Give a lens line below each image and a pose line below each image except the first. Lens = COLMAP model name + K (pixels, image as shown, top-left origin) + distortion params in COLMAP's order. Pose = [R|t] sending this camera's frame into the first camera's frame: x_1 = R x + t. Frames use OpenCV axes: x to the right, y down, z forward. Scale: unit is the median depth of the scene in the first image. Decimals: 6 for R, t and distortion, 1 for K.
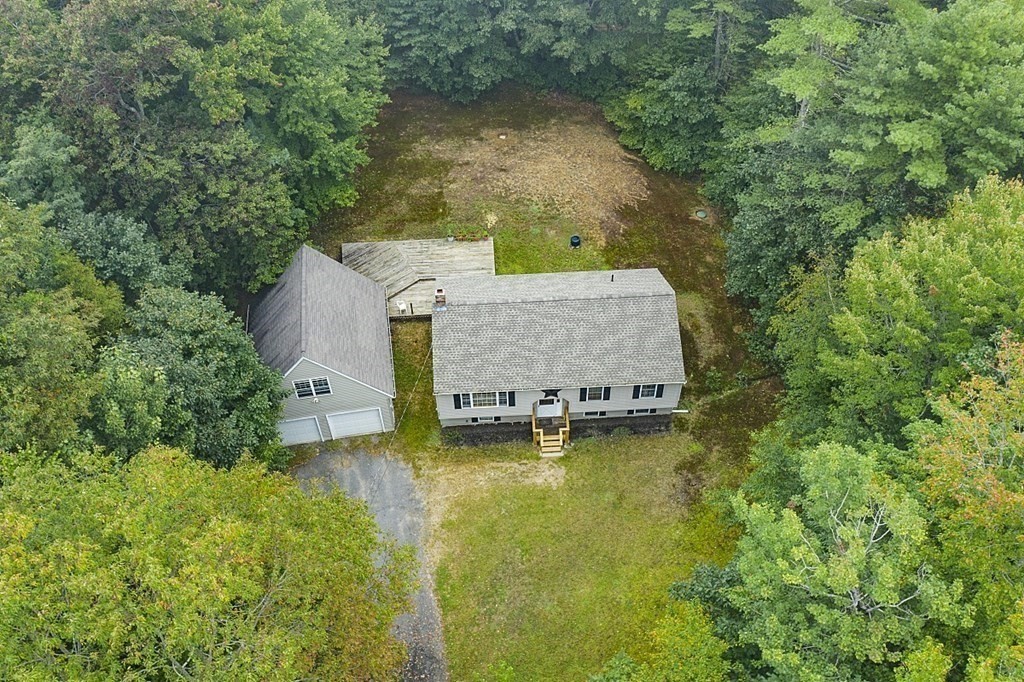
lens RADIAL K [[790.8, 0, 507.9], [0, 790.8, 342.3], [0, 0, 1]] dist [-0.024879, 0.026701]
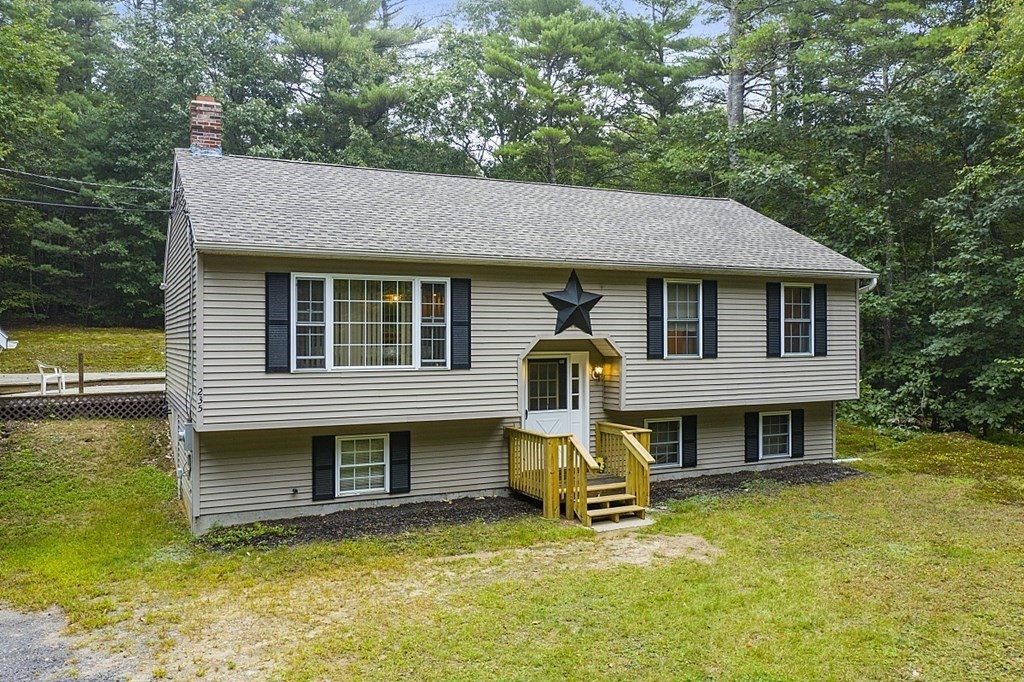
lens RADIAL K [[823.9, 0, 523.9], [0, 823.9, 325.4], [0, 0, 1]] dist [-0.002028, -0.023441]
pose [[0.914684, 0.028472, 0.403165, -0.095850], [0.281444, 0.671045, -0.685921, 0.278697], [-0.290071, 0.740869, 0.605782, 0.752469]]
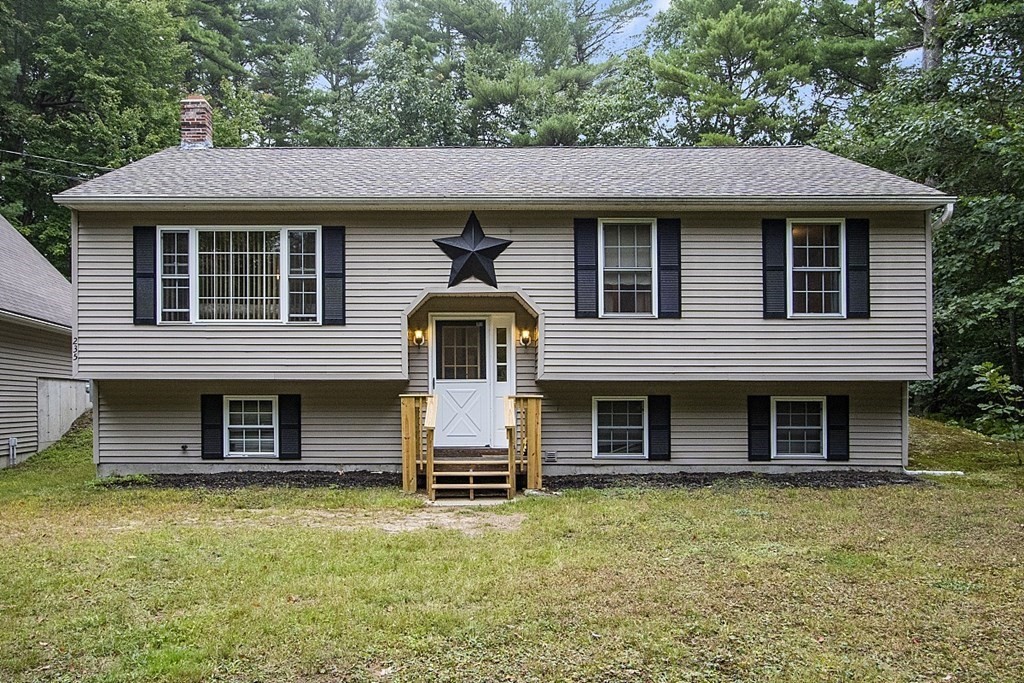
lens RADIAL K [[757.5, 0, 517.5], [0, 757.5, 399.6], [0, 0, 1]] dist [-0.018380, 0.016483]
pose [[0.998279, 0.029670, -0.050585, 0.079525], [-0.057463, 0.667193, -0.742665, 0.278273], [0.011715, 0.744294, 0.667750, 0.802977]]
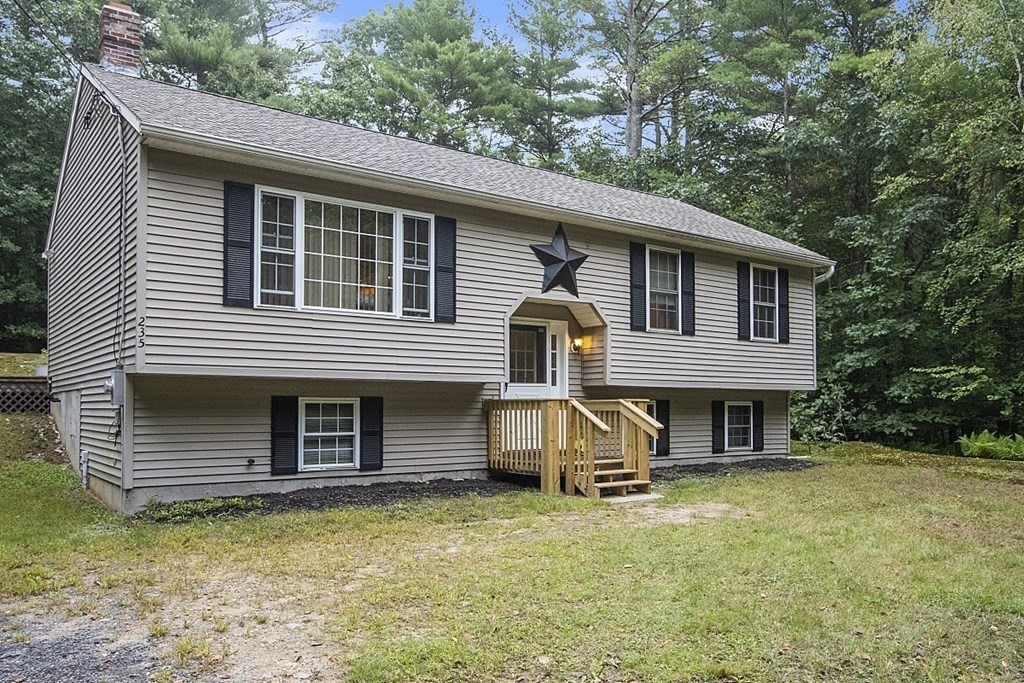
lens RADIAL K [[790.8, 0, 489.2], [0, 790.8, 395.5], [0, 0, 1]] dist [-0.024879, 0.026701]
pose [[0.833550, 0.038613, 0.551093, -0.119167], [0.393056, 0.659530, -0.640724, 0.255573], [-0.388203, 0.750686, 0.534574, 0.832537]]
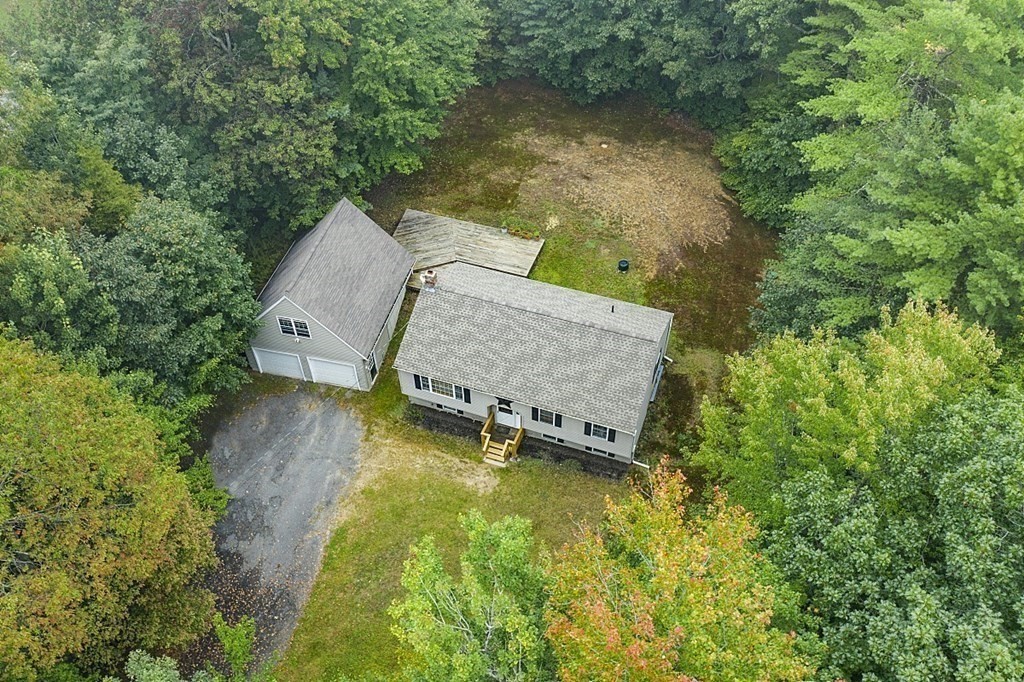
lens RADIAL K [[790.8, 0, 510.2], [0, 790.8, 341.8], [0, 0, 1]] dist [-0.024879, 0.026701]
pose [[0.923125, 0.288378, -0.254320, 0.272639], [-0.286986, 0.956951, 0.043407, -0.049317], [0.255889, 0.032917, 0.966145, 0.045213]]
